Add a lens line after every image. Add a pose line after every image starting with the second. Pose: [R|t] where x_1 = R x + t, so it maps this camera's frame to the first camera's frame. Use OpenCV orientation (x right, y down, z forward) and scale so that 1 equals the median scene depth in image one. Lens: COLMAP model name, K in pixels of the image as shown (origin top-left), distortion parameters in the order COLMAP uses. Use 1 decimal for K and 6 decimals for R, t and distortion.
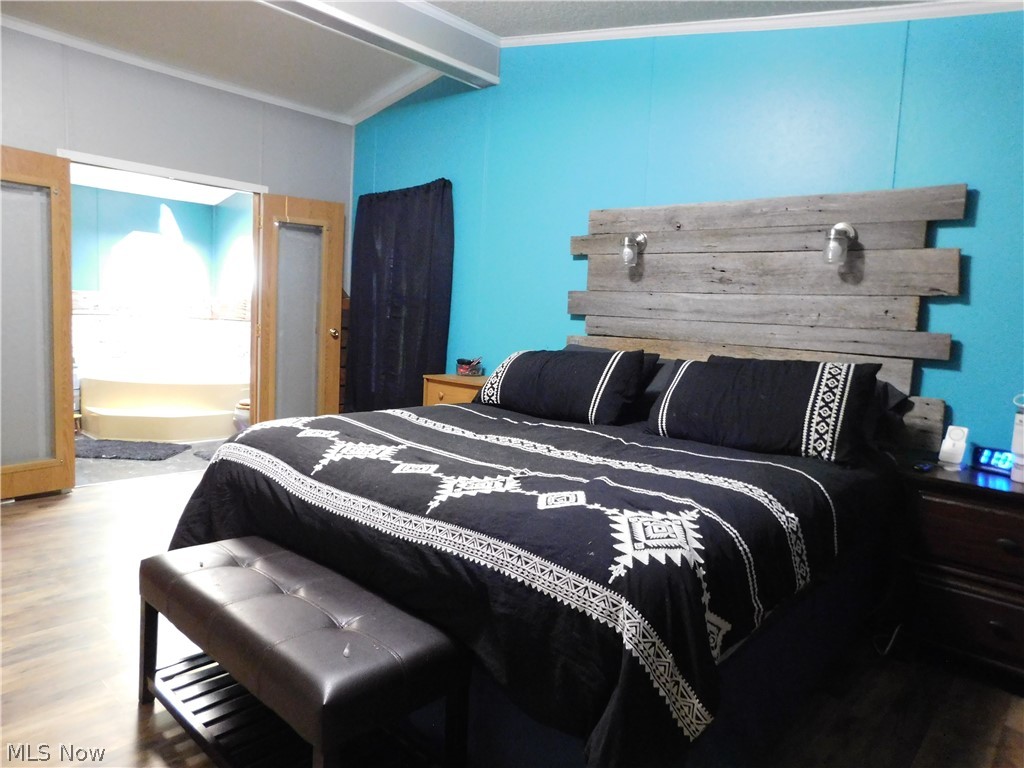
lens RADIAL K [[674.8, 0, 517.3], [0, 674.8, 382.1], [0, 0, 1]] dist [-0.075046, 0.059313]
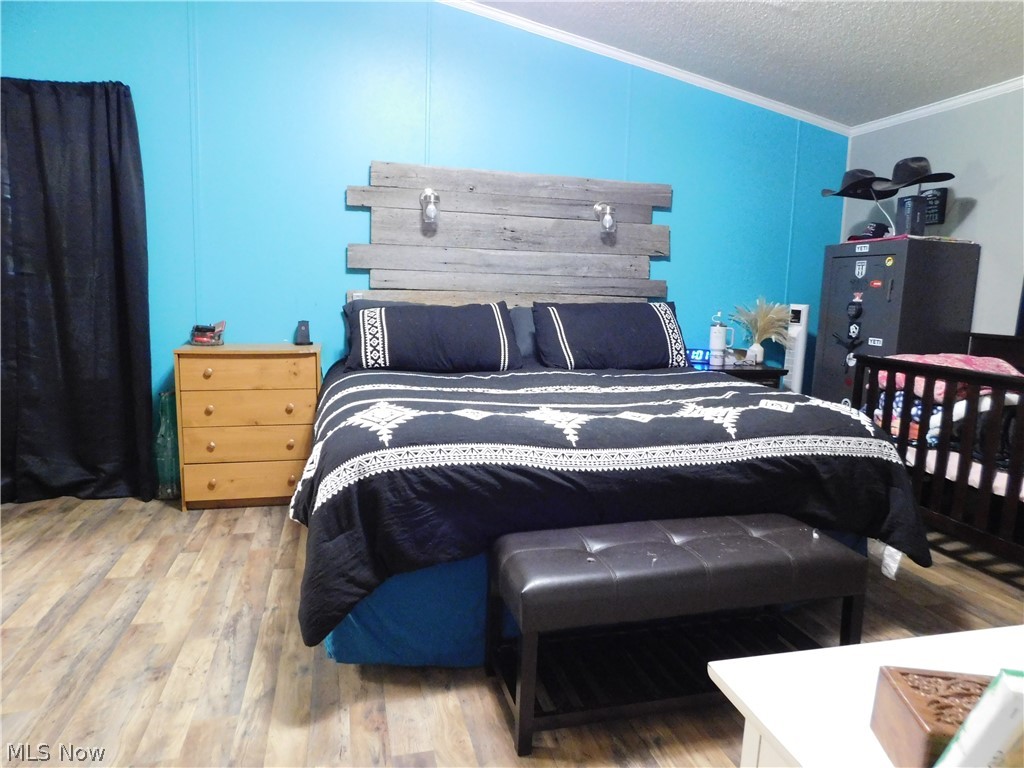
lens RADIAL K [[674.8, 0, 517.3], [0, 674.8, 382.1], [0, 0, 1]] dist [-0.075046, 0.059313]
pose [[0.544982, -0.151209, 0.824700, -0.750862], [0.077113, 0.988474, 0.130279, -0.058036], [-0.834894, -0.007405, 0.550361, 0.345204]]
